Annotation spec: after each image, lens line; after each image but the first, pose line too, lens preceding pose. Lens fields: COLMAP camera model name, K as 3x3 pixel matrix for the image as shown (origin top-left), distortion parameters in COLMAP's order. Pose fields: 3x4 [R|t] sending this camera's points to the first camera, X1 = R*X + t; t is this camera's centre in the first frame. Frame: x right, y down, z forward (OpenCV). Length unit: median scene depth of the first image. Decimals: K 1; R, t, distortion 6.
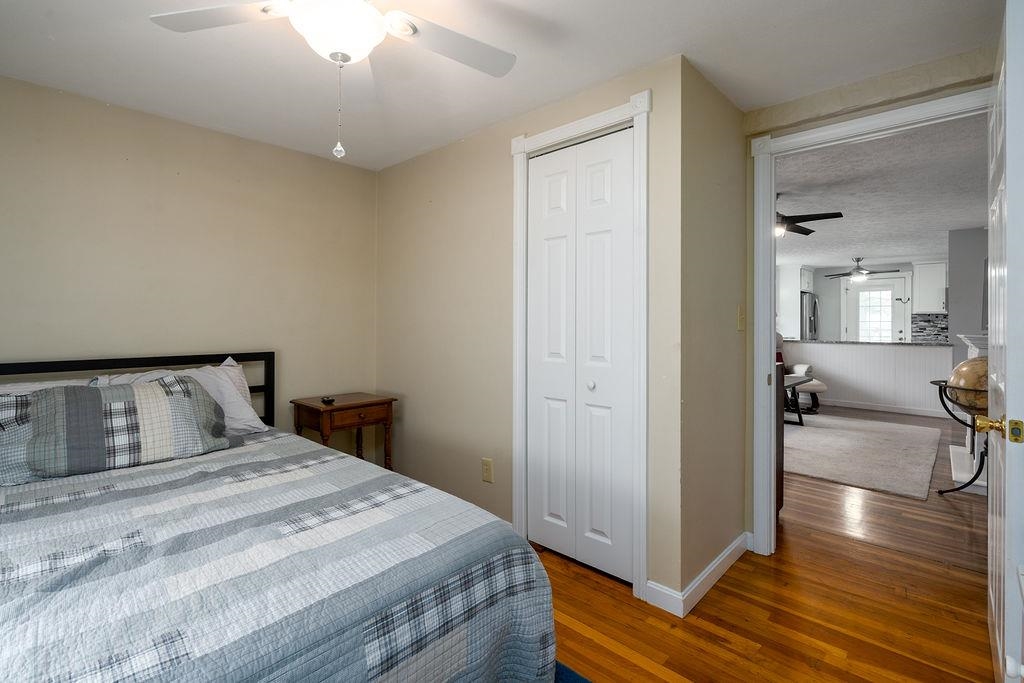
lens RADIAL K [[467.9, 0, 502.5], [0, 467.9, 322.8], [0, 0, 1]] dist [-0.005582, 0.000543]
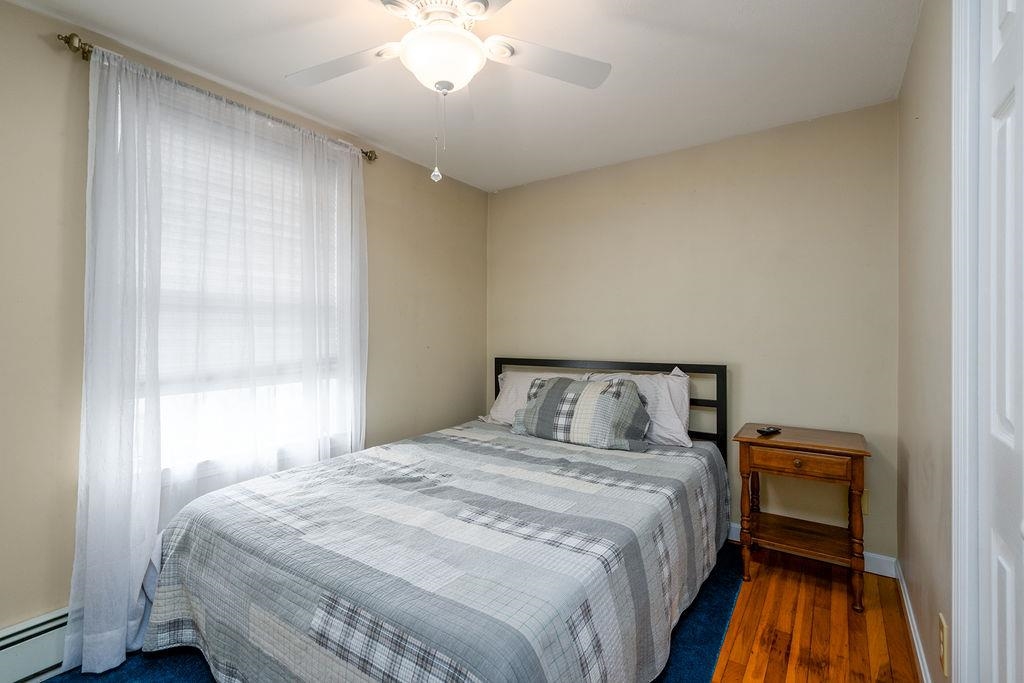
lens RADIAL K [[467.9, 0, 530.7], [0, 467.9, 328.5], [0, 0, 1]] dist [-0.005582, 0.000543]
pose [[0.160577, -0.011753, -0.986953, 0.615474], [0.002332, 0.999931, -0.011528, 0.000915], [0.987021, -0.000450, 0.160594, 0.856698]]
